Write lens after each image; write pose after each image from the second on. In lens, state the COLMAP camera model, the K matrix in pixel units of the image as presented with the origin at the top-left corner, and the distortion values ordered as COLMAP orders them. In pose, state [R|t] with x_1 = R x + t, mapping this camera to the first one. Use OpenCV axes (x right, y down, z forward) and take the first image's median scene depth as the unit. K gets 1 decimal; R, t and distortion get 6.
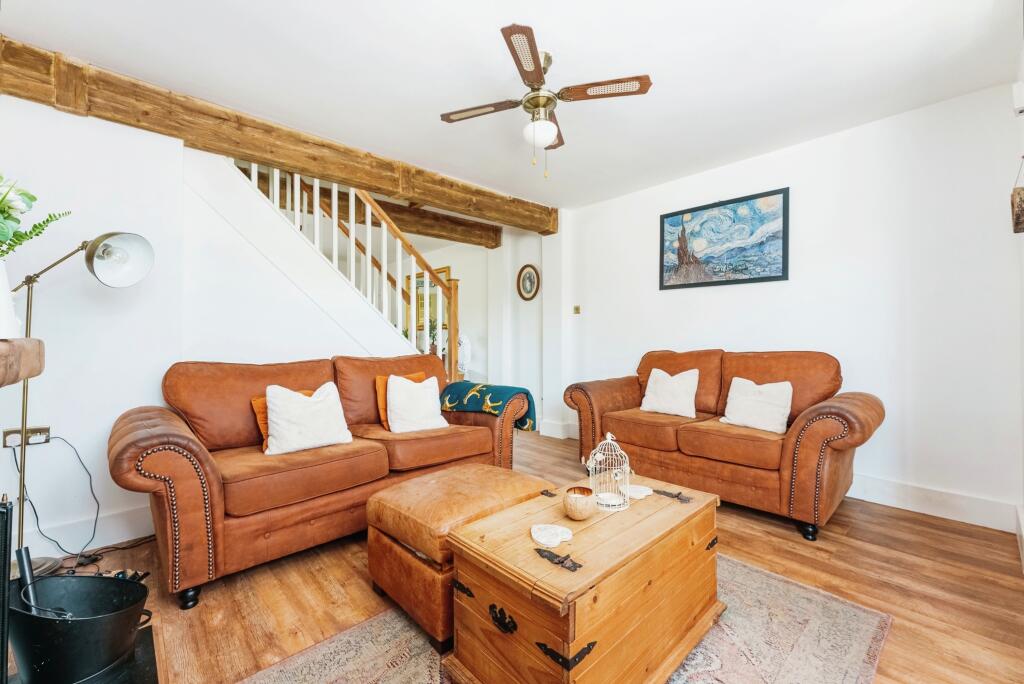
lens RADIAL K [[421.8, 0, 504.2], [0, 421.8, 338.0], [0, 0, 1]] dist [0.000238, 0.000155]
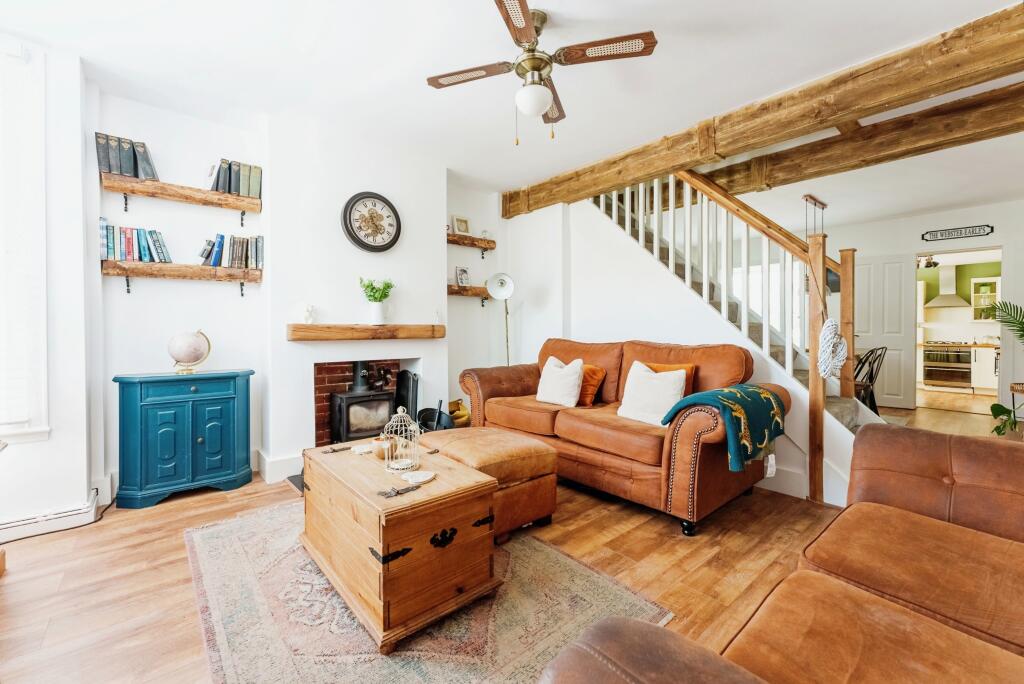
lens RADIAL K [[421.8, 0, 504.2], [0, 421.8, 338.0], [0, 0, 1]] dist [0.000238, 0.000155]
pose [[-0.042114, 0.031539, -0.998615, 0.681949], [0.001133, 0.999503, 0.031519, 0.000283], [0.999112, 0.000196, -0.042129, 0.656753]]
